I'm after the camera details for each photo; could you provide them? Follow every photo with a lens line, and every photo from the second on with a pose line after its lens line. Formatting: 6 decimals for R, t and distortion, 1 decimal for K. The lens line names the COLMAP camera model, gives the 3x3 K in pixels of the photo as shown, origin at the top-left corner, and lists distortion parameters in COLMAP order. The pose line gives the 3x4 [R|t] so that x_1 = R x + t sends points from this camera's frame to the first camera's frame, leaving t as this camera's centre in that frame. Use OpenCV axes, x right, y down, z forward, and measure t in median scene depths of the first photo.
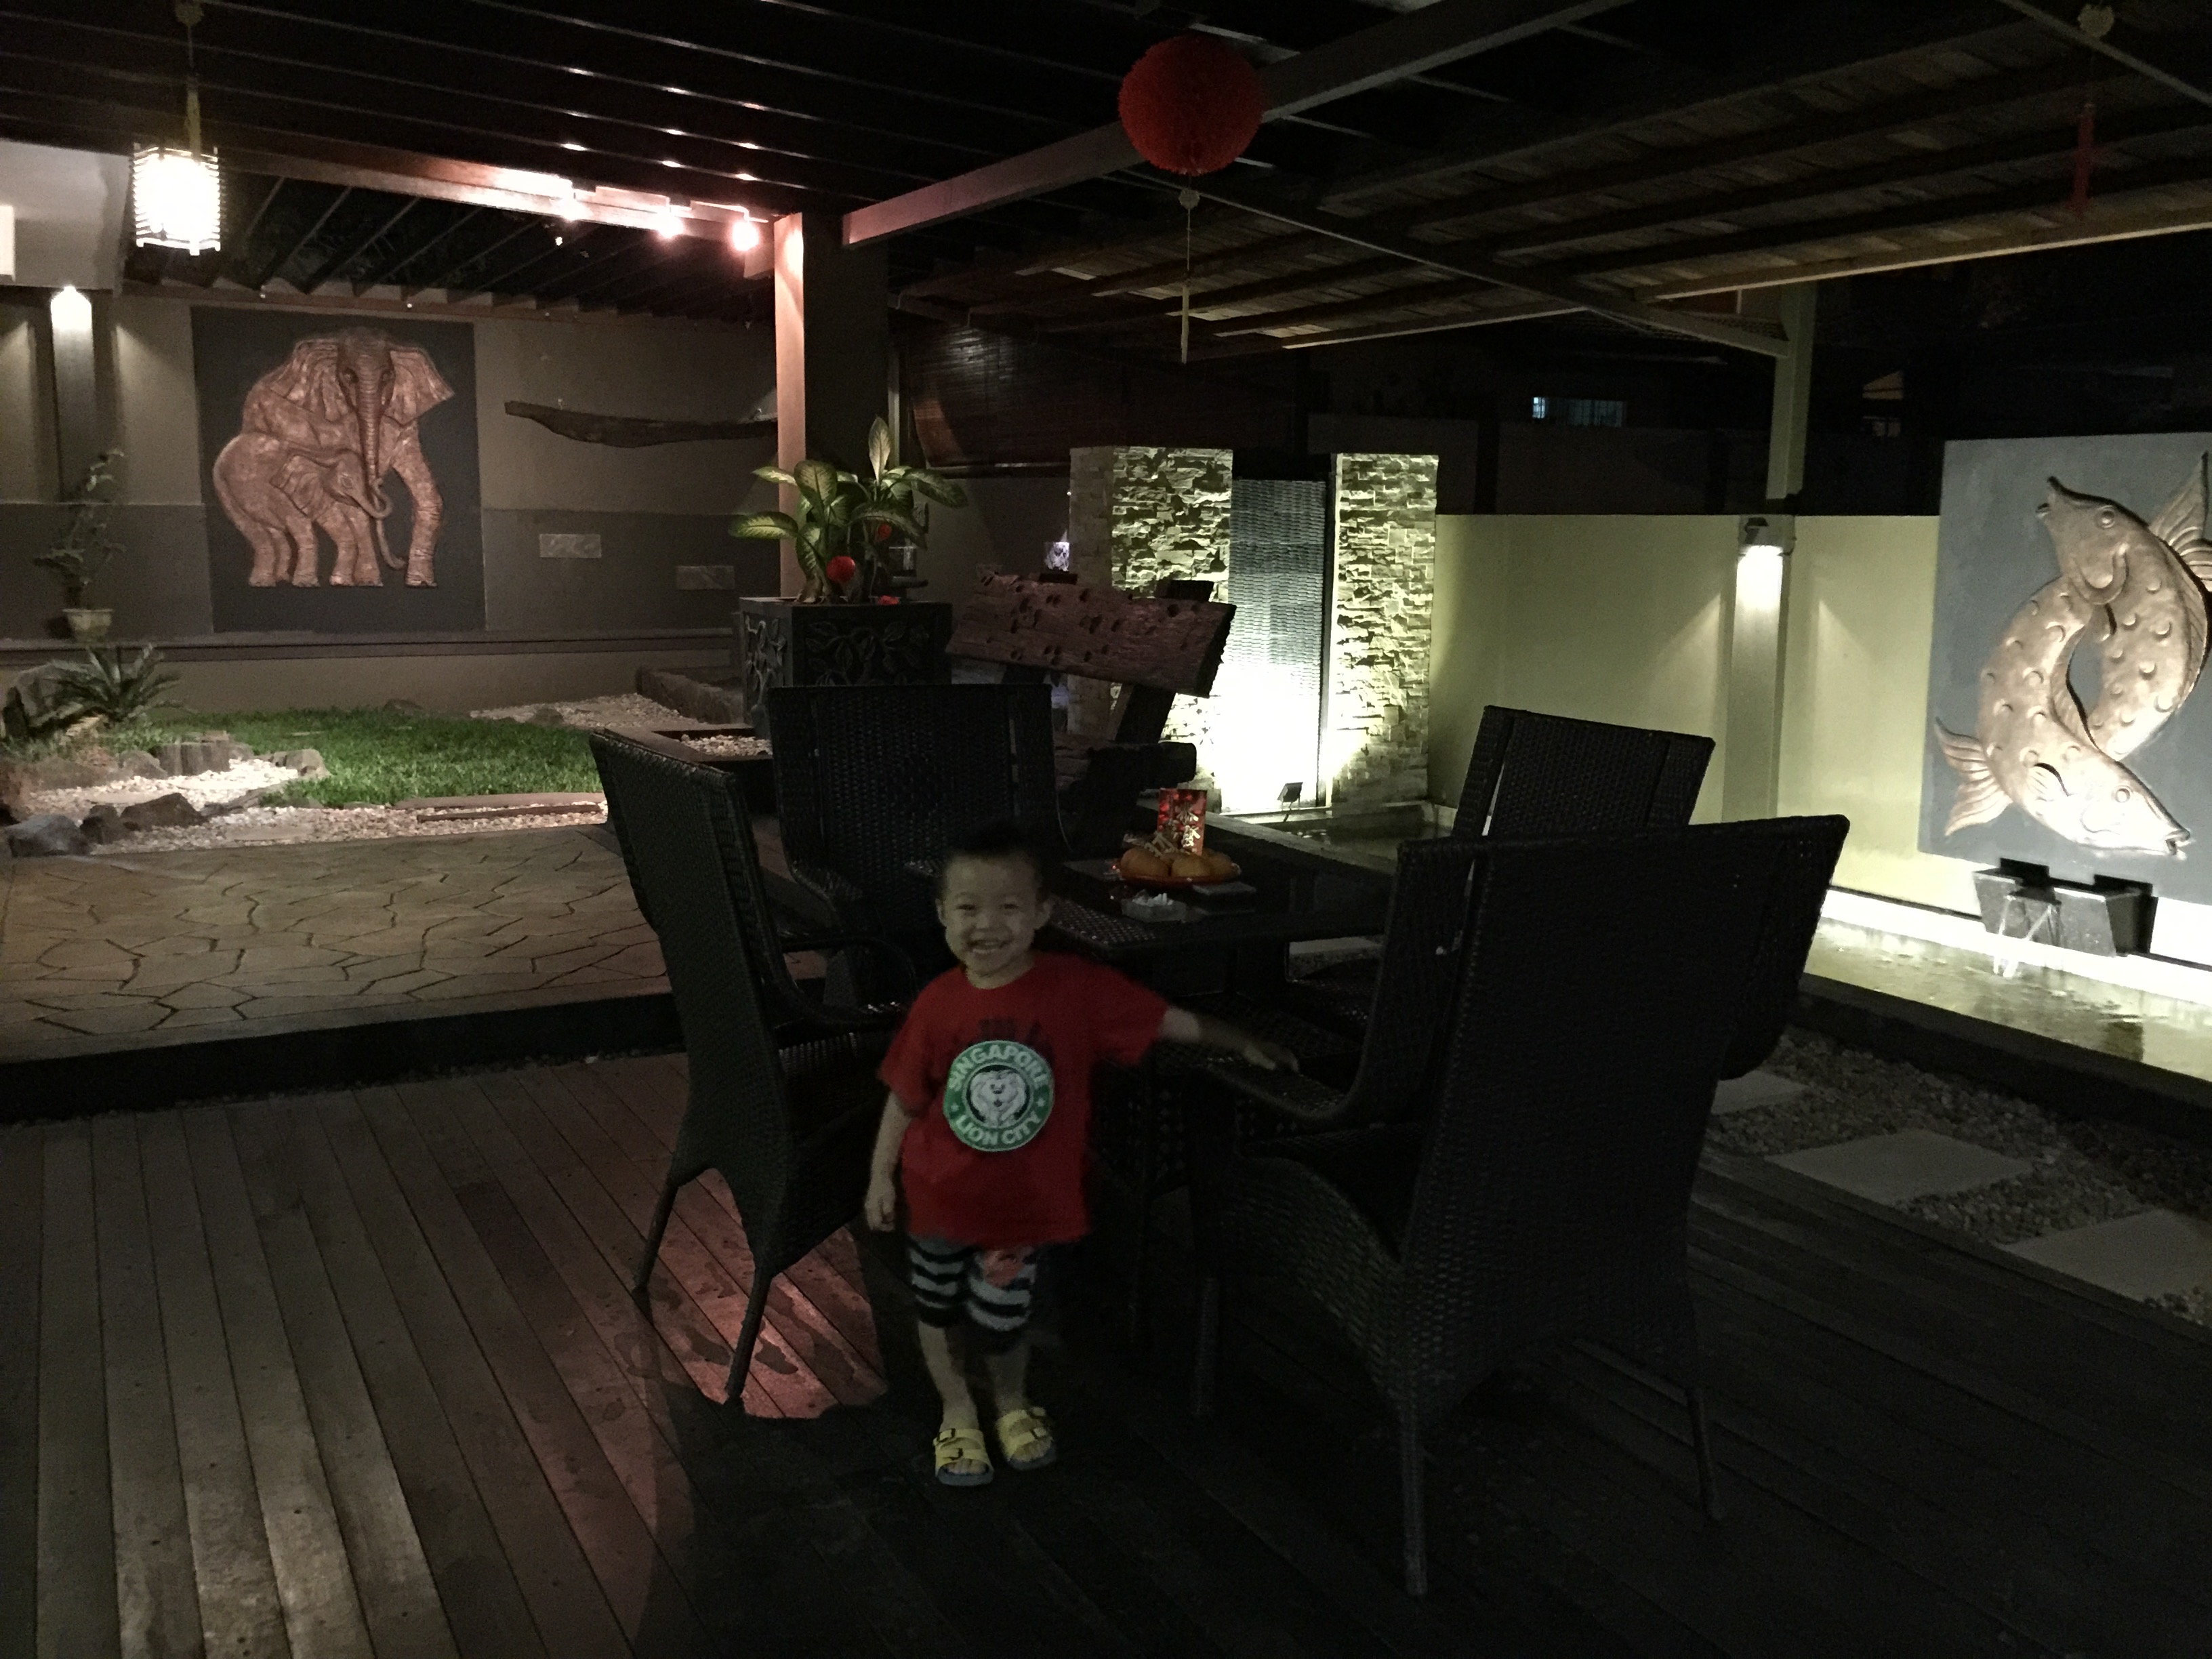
lens RADIAL K [[1892.2, 0, 1108.1], [0, 1892.2, 817.3], [0, 0, 1]] dist [0.078491, -0.126604]
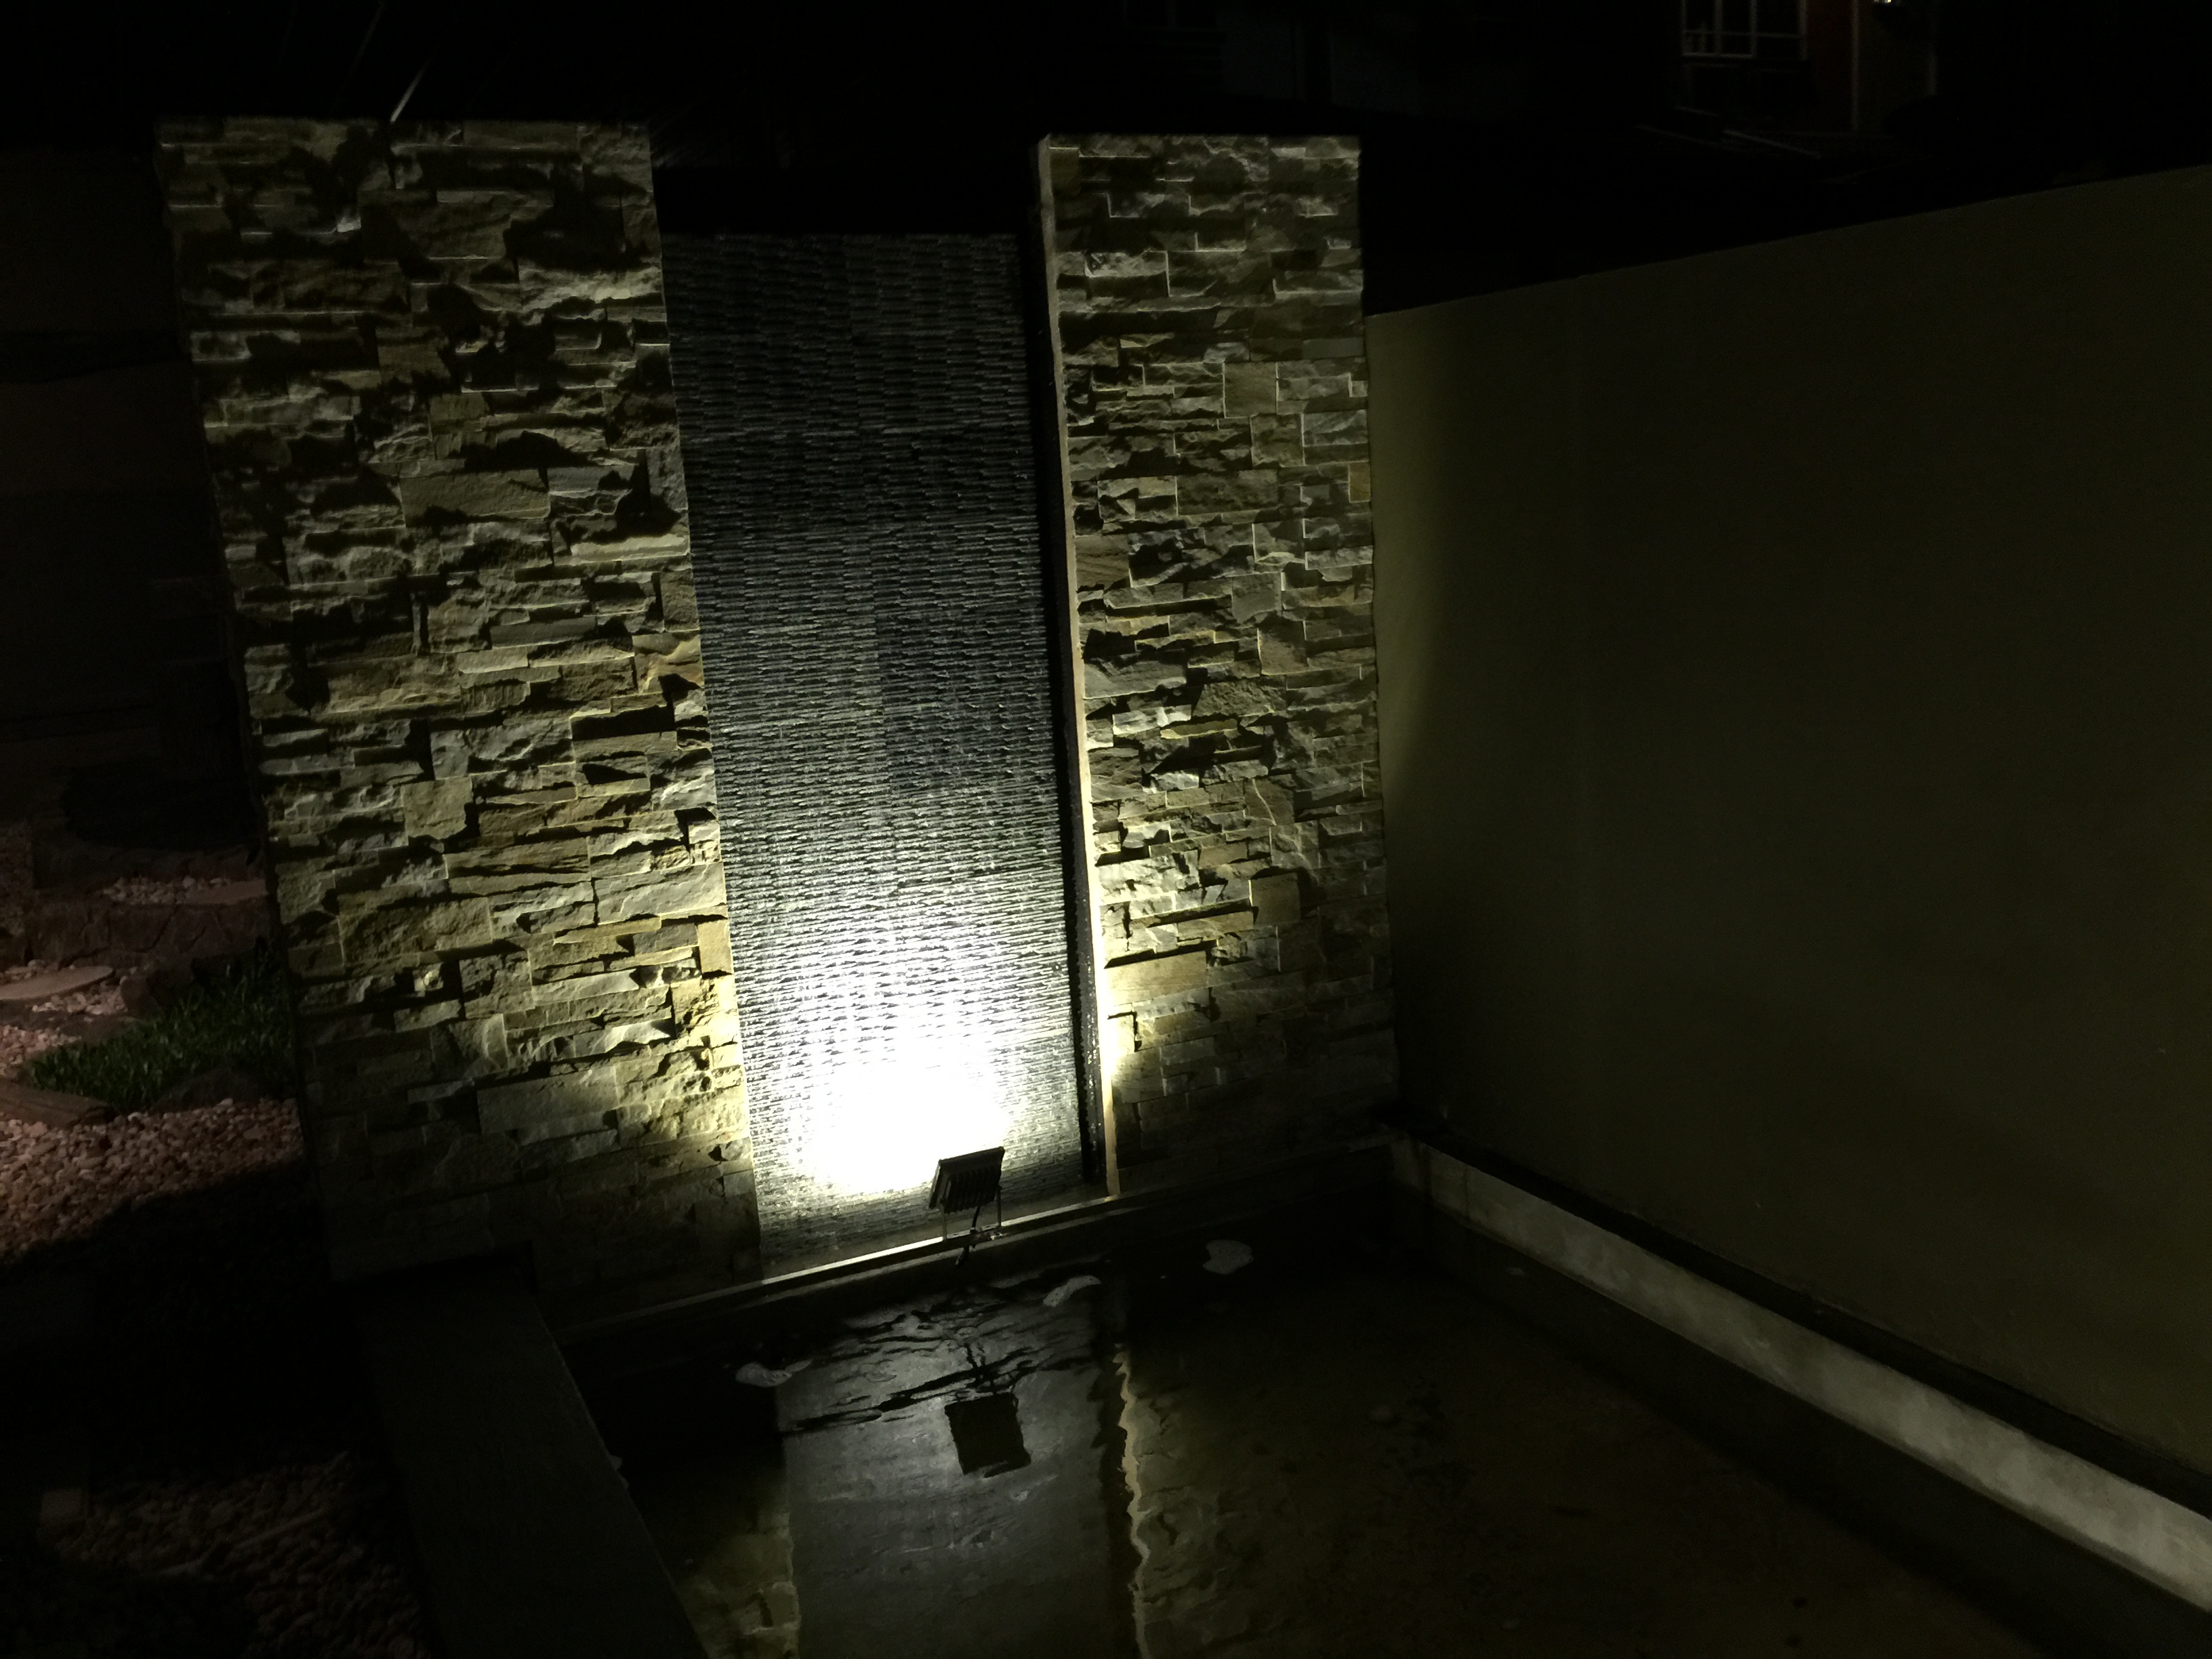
lens RADIAL K [[1892.2, 0, 1102.7], [0, 1892.2, 837.8], [0, 0, 1]] dist [0.078491, -0.126604]
pose [[0.996414, -0.069204, -0.048691, 0.139481], [0.070986, 0.996833, 0.035861, -0.083025], [0.046055, -0.039189, 0.998170, 0.668424]]
